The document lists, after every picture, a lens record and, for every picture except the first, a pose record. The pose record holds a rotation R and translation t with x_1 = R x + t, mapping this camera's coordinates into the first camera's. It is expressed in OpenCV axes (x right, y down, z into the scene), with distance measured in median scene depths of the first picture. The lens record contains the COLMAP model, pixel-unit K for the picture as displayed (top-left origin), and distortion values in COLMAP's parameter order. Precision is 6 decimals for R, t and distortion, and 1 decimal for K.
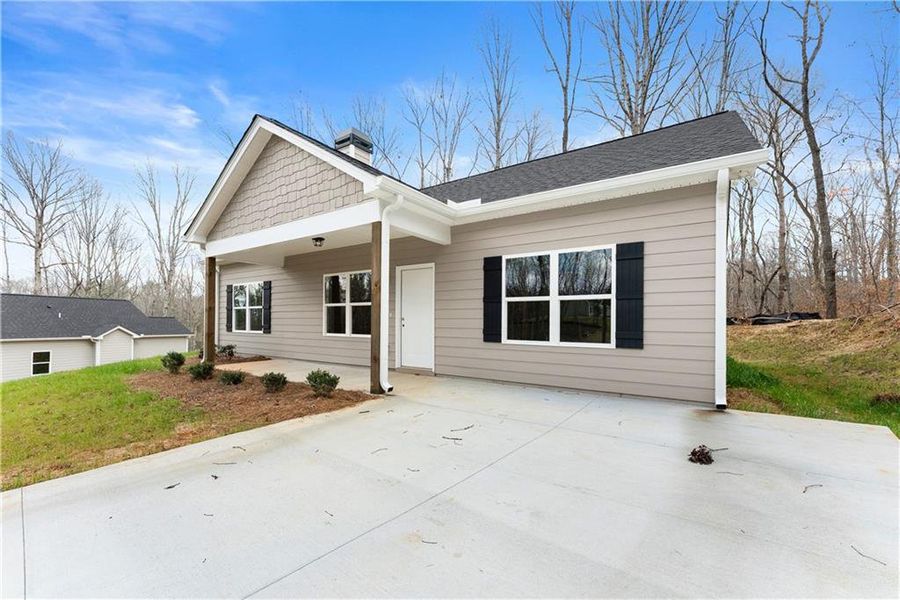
lens RADIAL K [[362.3, 0, 462.8], [0, 362.3, 322.8], [0, 0, 1]] dist [-0.002342, -0.000191]
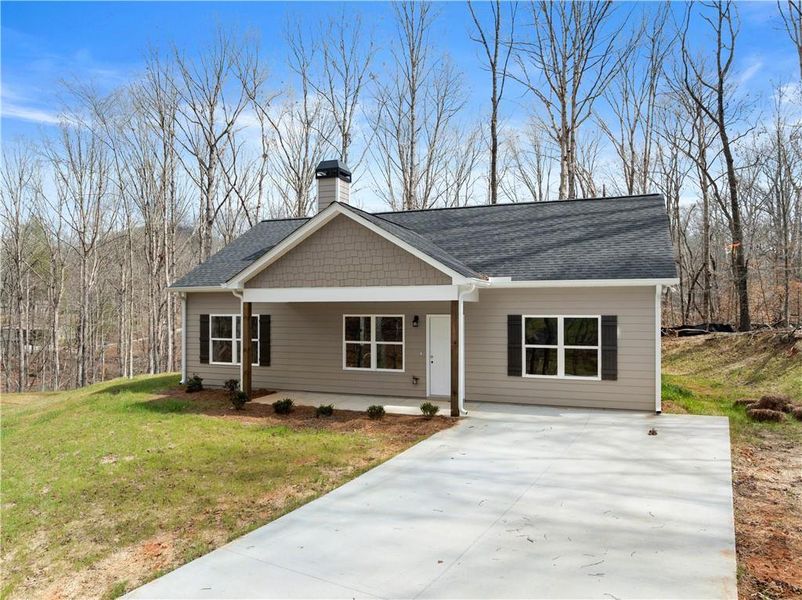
lens RADIAL K [[555.1, 0, 421.0], [0, 555.1, 305.8], [0, 0, 1]] dist [-0.050466, 0.013186]
pose [[0.973973, -0.006483, 0.226570, -0.762628], [0.007711, 0.999960, -0.004536, -0.213168], [-0.226532, 0.006165, 0.973984, -1.012666]]
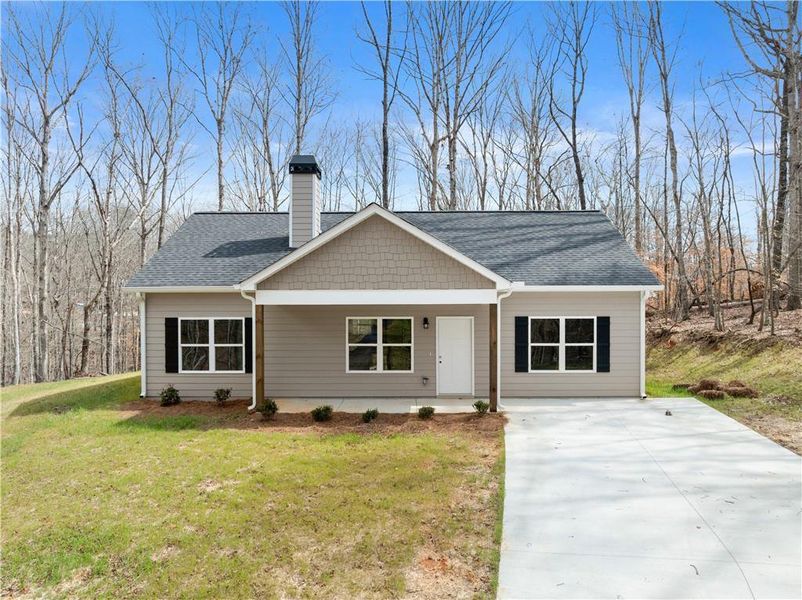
lens RADIAL K [[555.1, 0, 410.3], [0, 555.1, 314.8], [0, 0, 1]] dist [-0.050466, 0.013186]
pose [[0.839050, -0.017108, 0.543785, -1.602954], [0.008376, 0.999793, 0.018532, -0.239379], [-0.543990, -0.010994, 0.839020, -0.715032]]
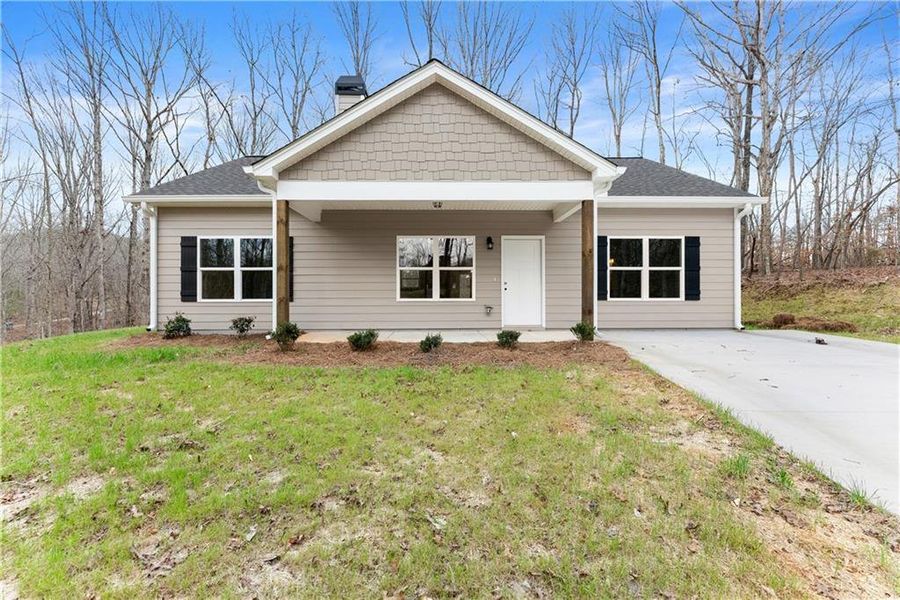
lens RADIAL K [[353.3, 0, 444.3], [0, 353.3, 300.6], [0, 0, 1]] dist [-0.010384, 0.000276]
pose [[0.827273, -0.012583, 0.561659, -1.131291], [0.009396, 0.999919, 0.008562, 0.039138], [-0.561721, -0.001806, 0.827325, 0.252674]]
